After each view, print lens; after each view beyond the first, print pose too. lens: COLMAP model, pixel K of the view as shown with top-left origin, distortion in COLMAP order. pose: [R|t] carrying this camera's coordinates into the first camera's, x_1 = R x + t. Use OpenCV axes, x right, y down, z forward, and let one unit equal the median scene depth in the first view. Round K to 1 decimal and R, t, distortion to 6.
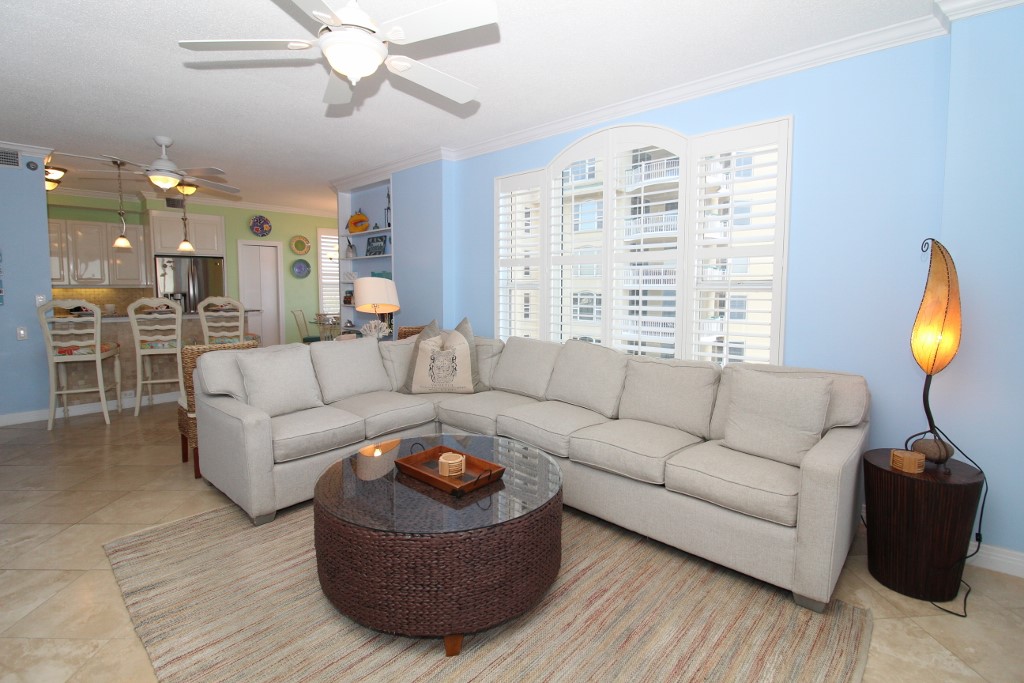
lens RADIAL K [[472.2, 0, 510.7], [0, 472.2, 323.0], [0, 0, 1]] dist [-0.000451, -0.012014]
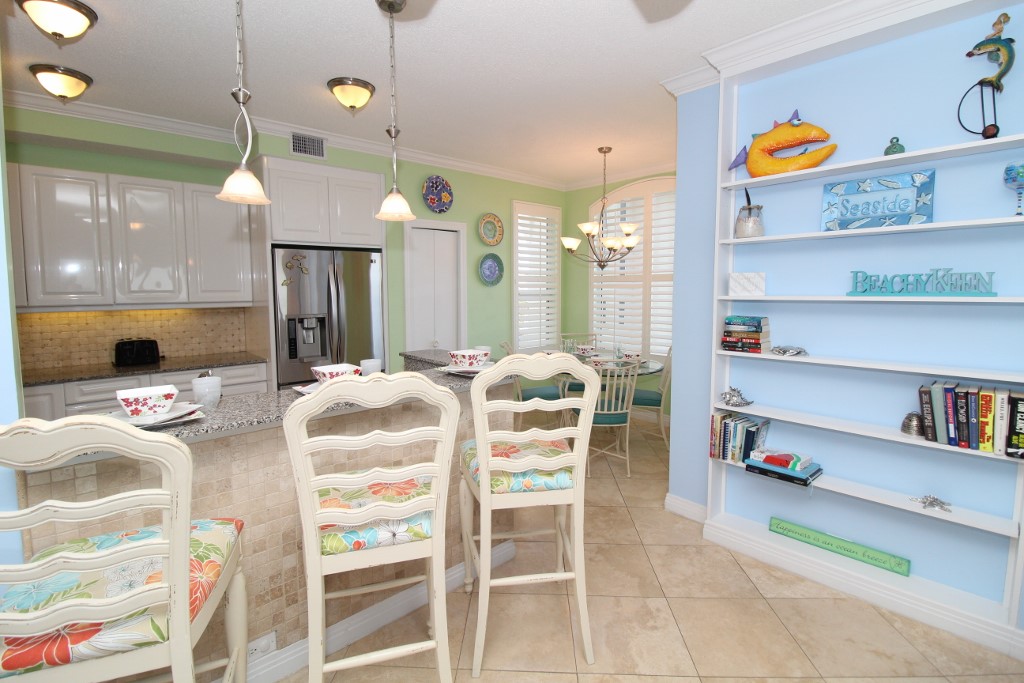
lens RADIAL K [[472.2, 0, 510.7], [0, 472.2, 323.0], [0, 0, 1]] dist [-0.000451, -0.012014]
pose [[0.996237, -0.000009, -0.086667, -0.536588], [-0.000515, 0.999982, -0.006031, -0.064973], [0.086666, 0.006053, 0.996219, 0.603519]]
